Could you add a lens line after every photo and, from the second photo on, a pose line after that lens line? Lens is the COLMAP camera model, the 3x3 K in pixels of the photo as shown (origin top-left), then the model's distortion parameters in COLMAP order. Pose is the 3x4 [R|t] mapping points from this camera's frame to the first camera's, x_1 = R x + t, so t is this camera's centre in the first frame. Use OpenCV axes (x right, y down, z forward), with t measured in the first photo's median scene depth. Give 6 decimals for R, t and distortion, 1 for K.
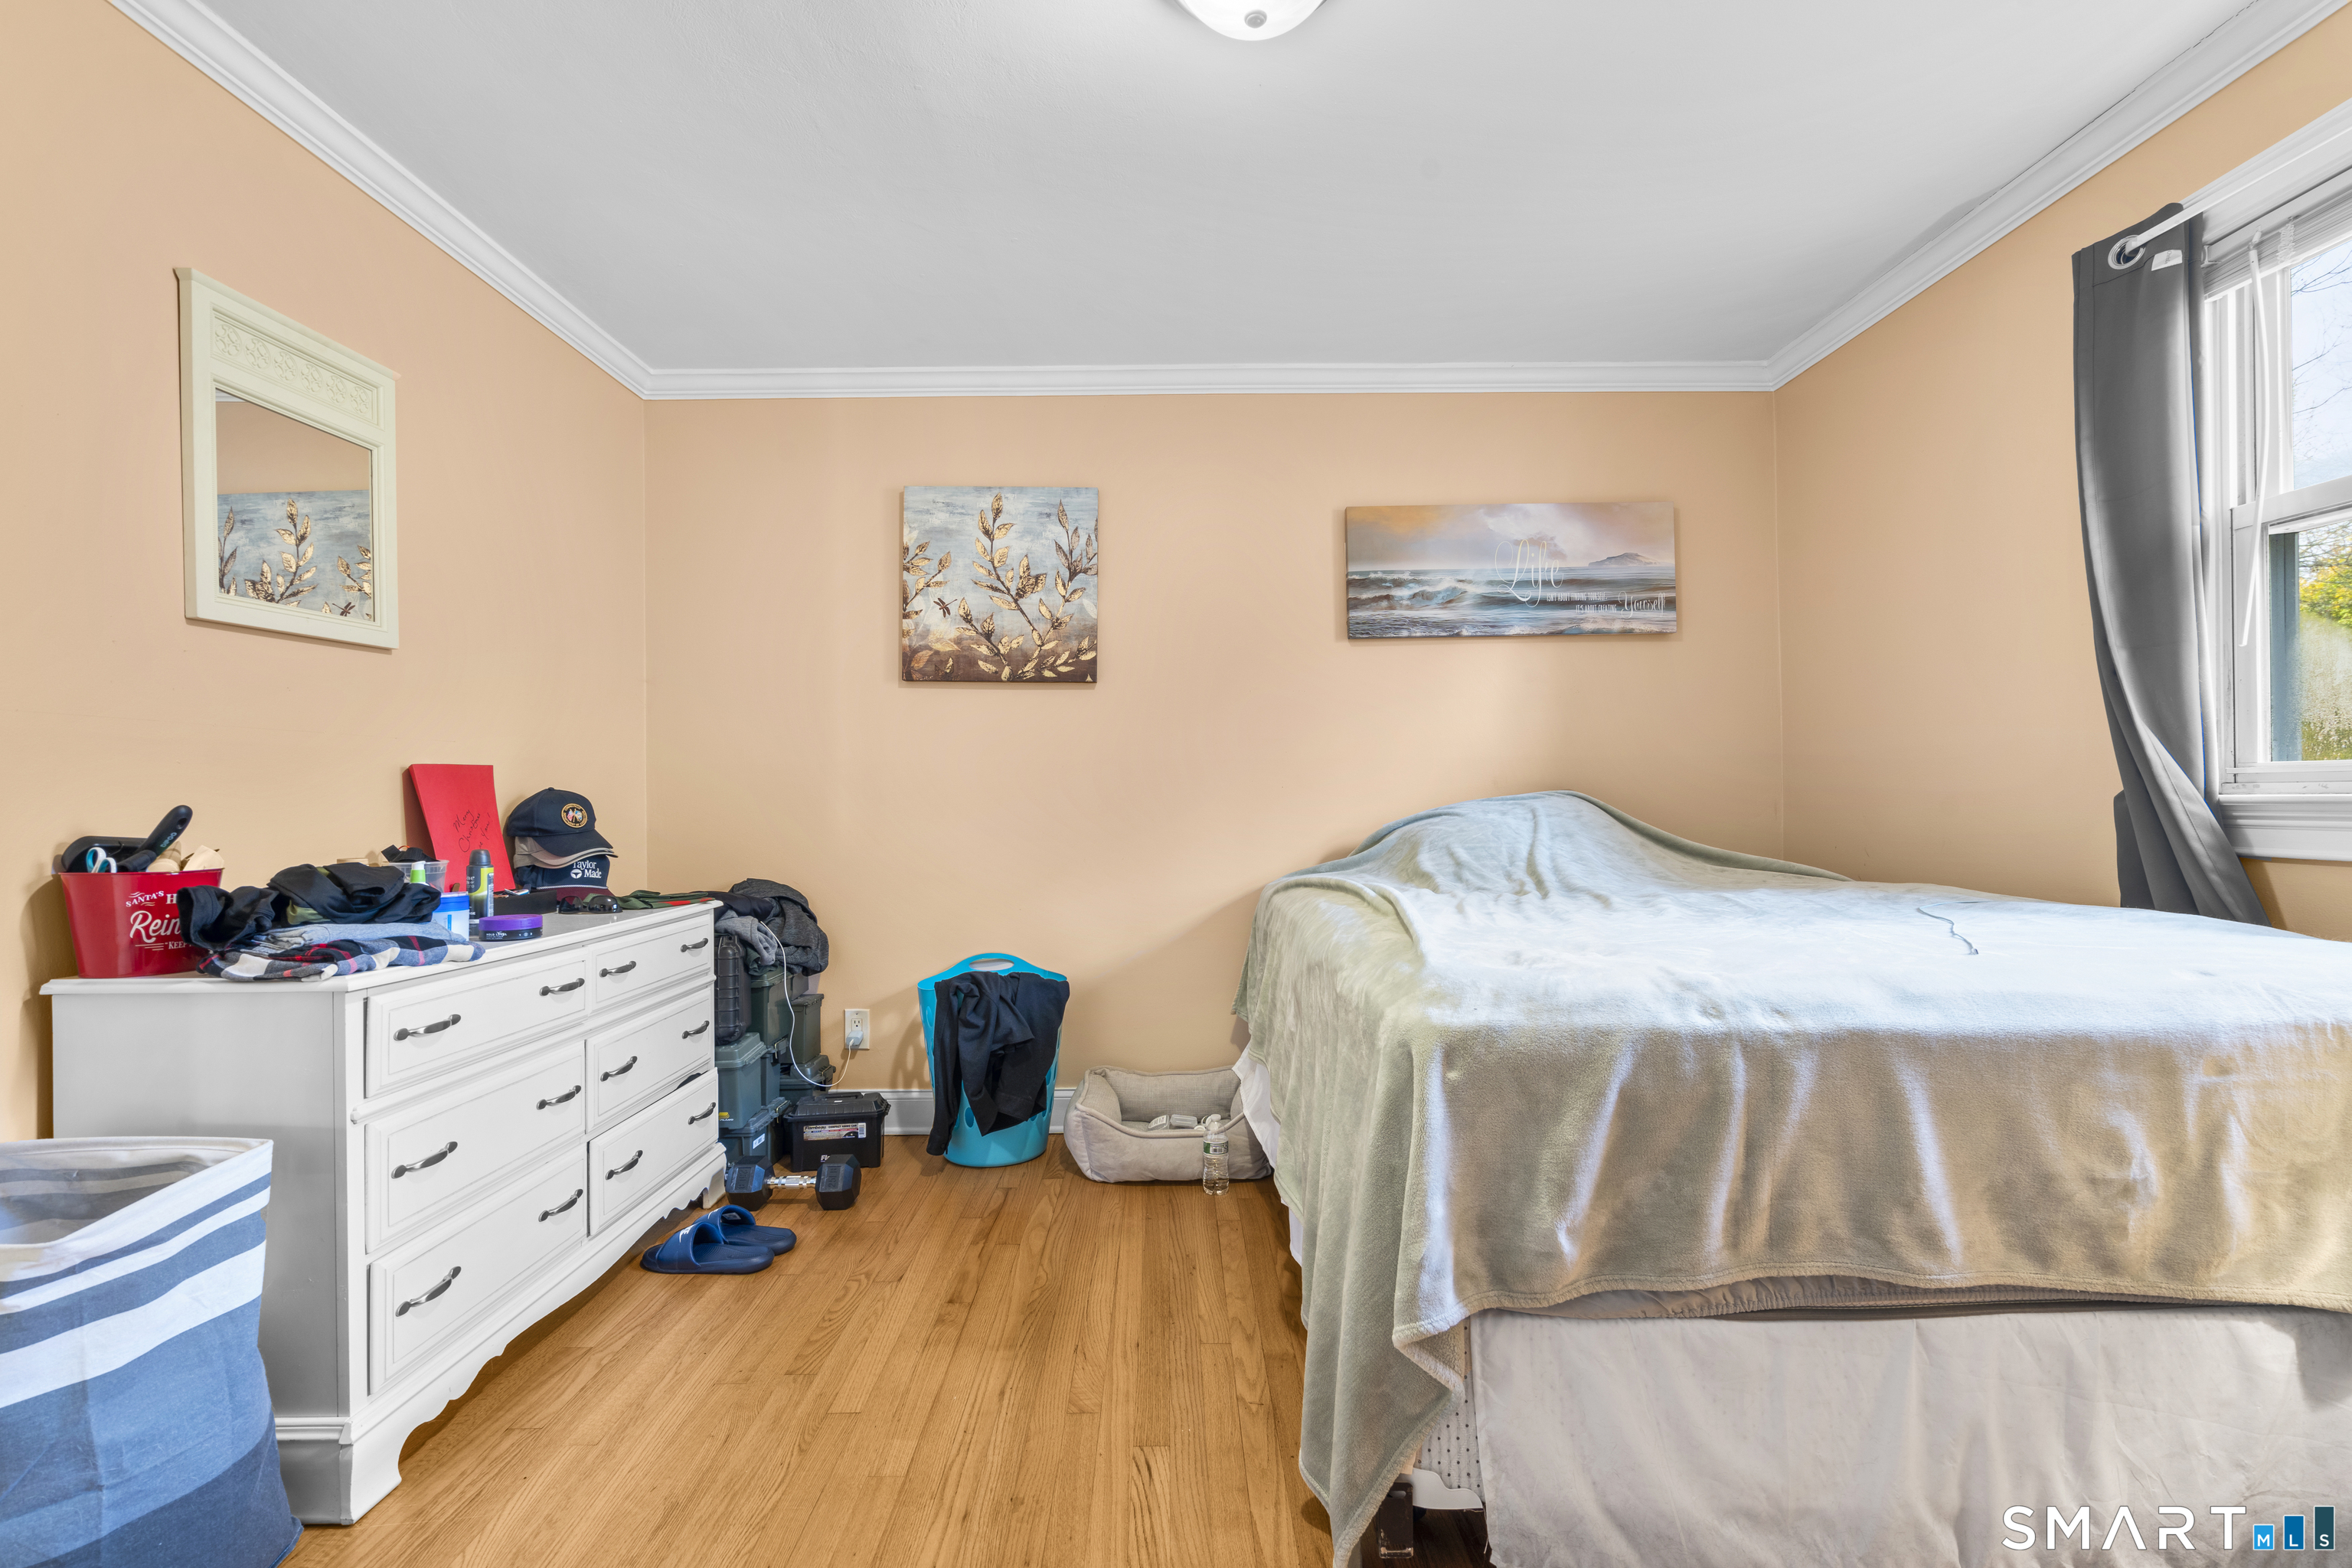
lens RADIAL K [[1057.3, 0, 1169.1], [0, 1057.3, 794.0], [0, 0, 1]] dist [-0.005408, 0.003819]
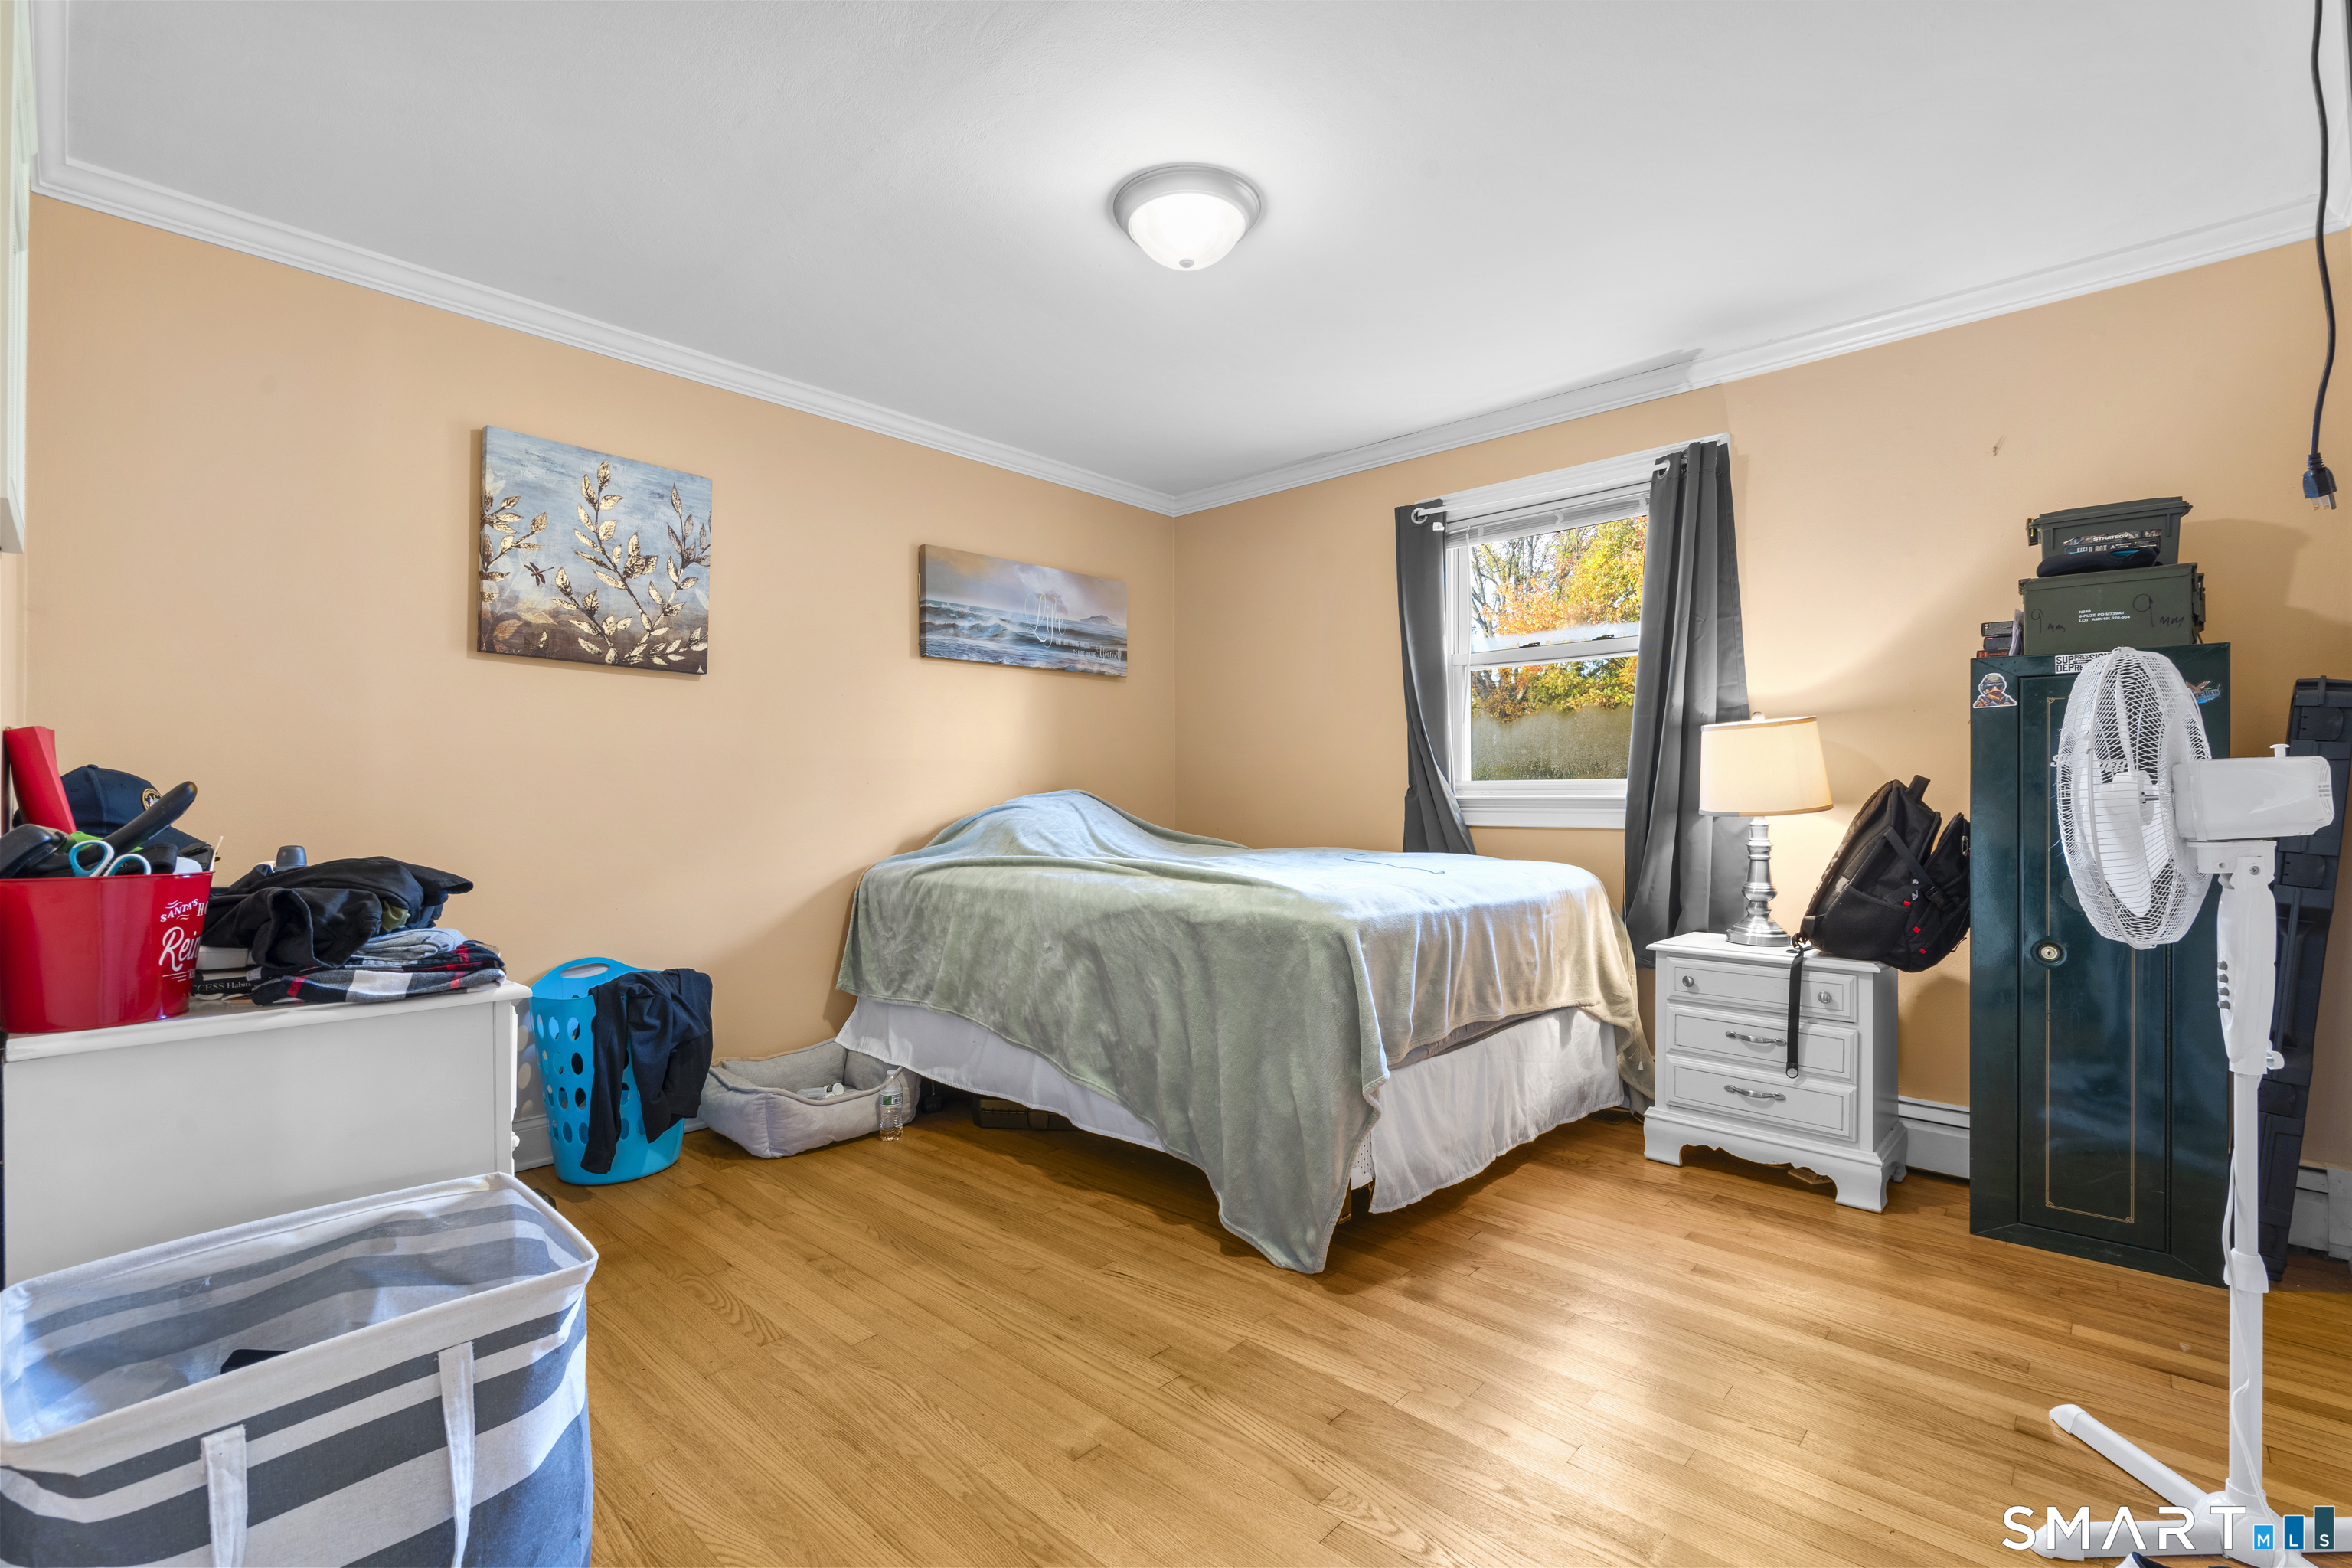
lens RADIAL K [[1057.3, 0, 1173.9], [0, 1057.3, 791.0], [0, 0, 1]] dist [-0.005408, 0.003819]
pose [[0.681600, 0.012439, 0.731620, -0.495734], [-0.009603, 0.999921, -0.008054, 0.007864], [-0.731662, -0.001537, 0.681666, 0.002721]]
